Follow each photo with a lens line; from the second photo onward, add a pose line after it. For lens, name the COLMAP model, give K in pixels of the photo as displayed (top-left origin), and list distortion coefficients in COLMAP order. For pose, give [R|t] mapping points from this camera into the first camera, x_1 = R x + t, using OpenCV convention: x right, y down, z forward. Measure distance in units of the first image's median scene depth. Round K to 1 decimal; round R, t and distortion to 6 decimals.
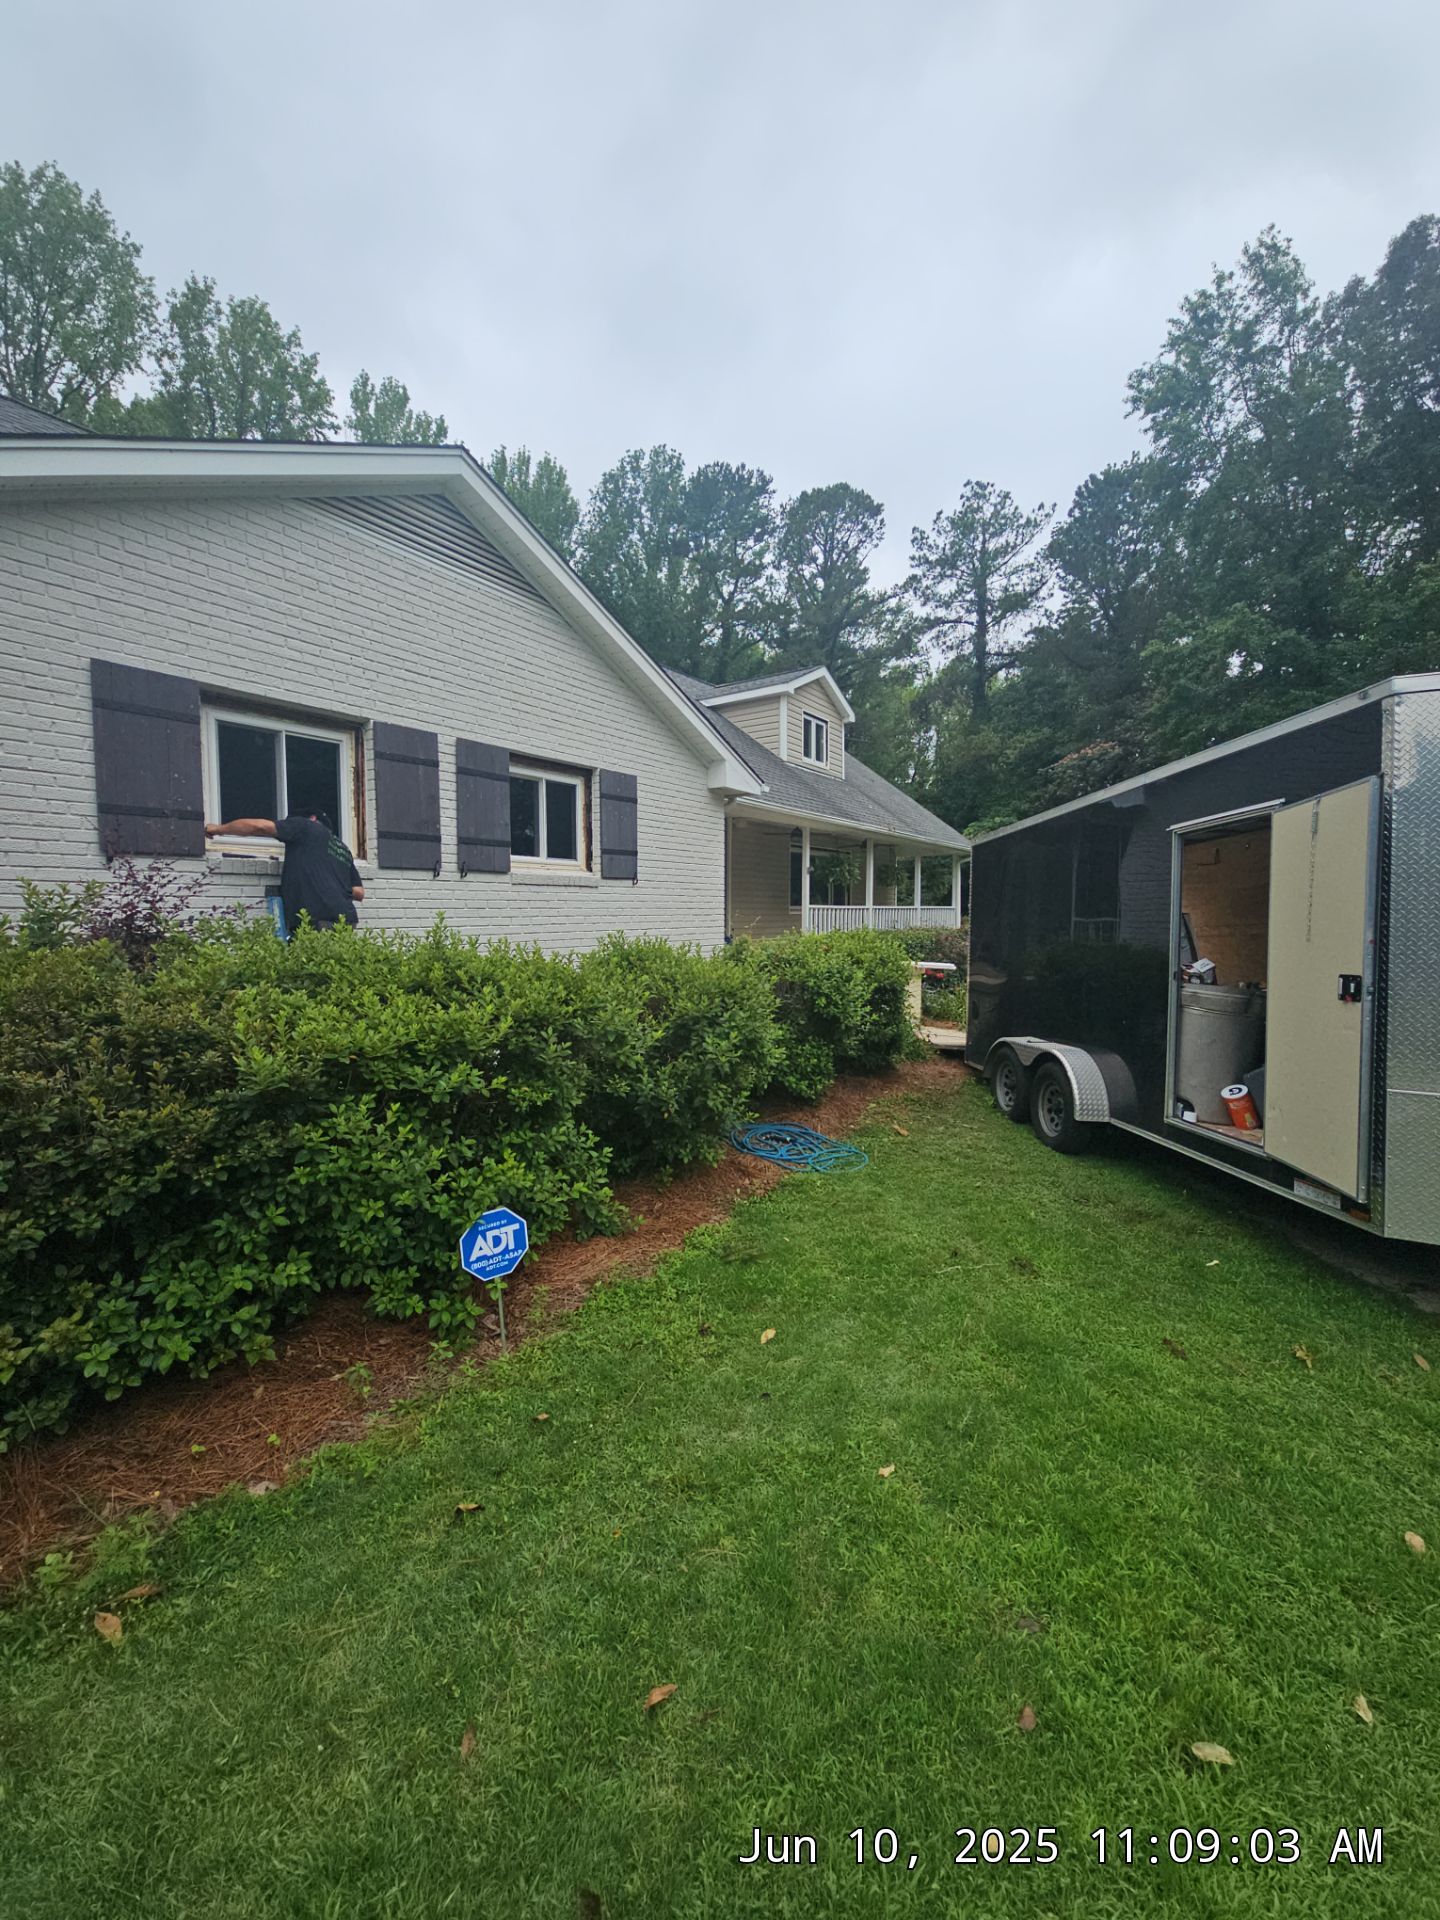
lens RADIAL K [[787.1, 0, 725.1], [0, 787.1, 958.5], [0, 0, 1]] dist [0.002719, 0.000082]
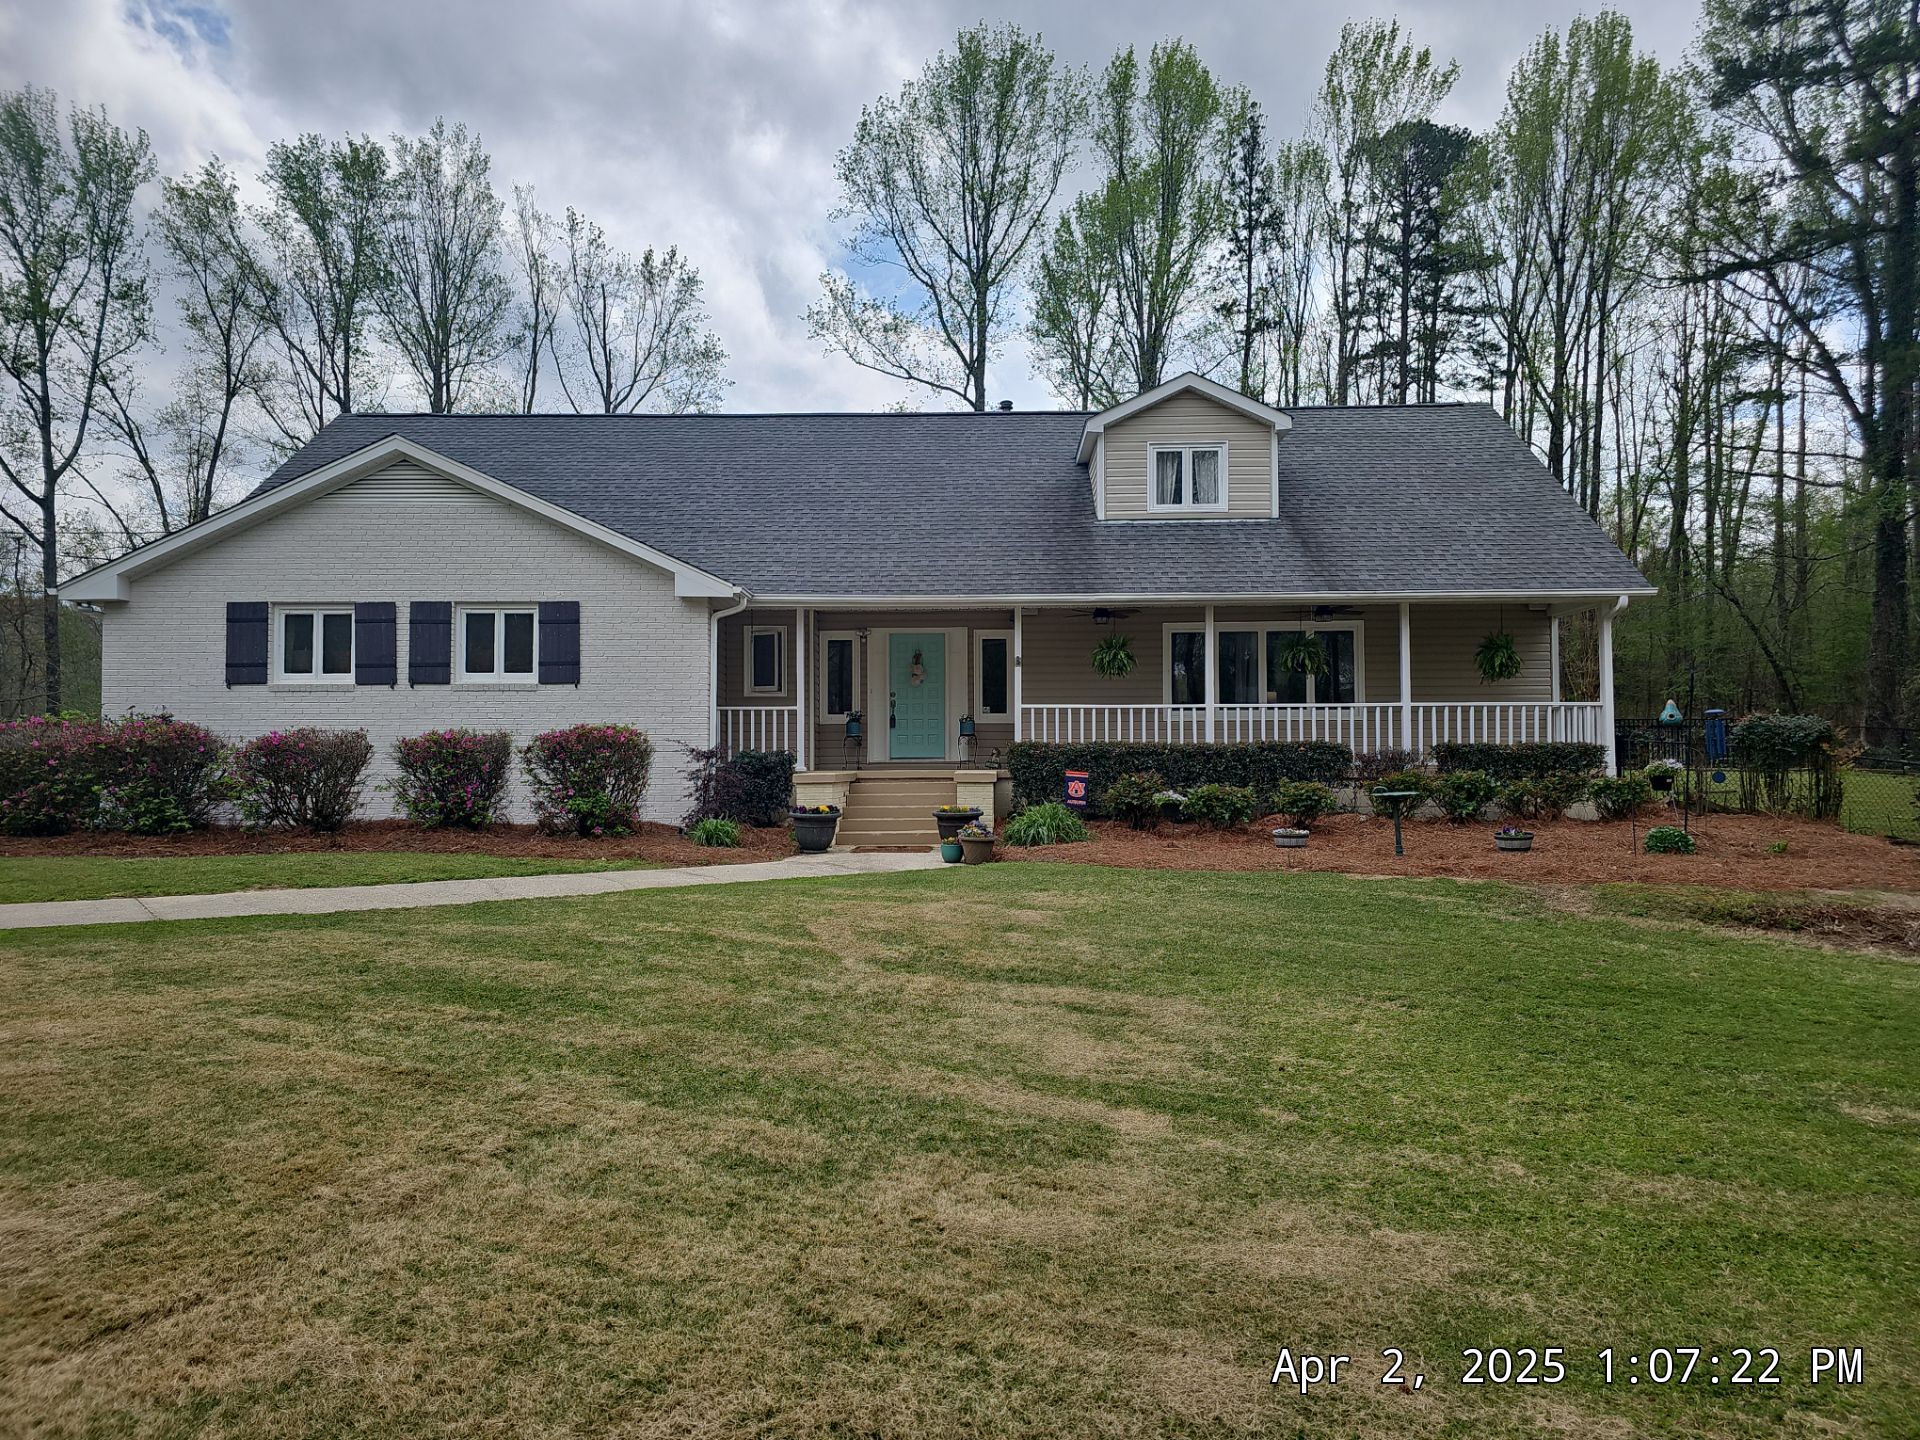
lens RADIAL K [[1268.6, 0, 948.0], [0, 1268.6, 757.9], [0, 0, 1]] dist [0.058470, -0.052452]
pose [[0.550033, -0.004351, -0.835132, 1.057668], [-0.047138, 0.998231, -0.036247, 0.035819], [0.833811, 0.059303, 0.548855, 0.212403]]
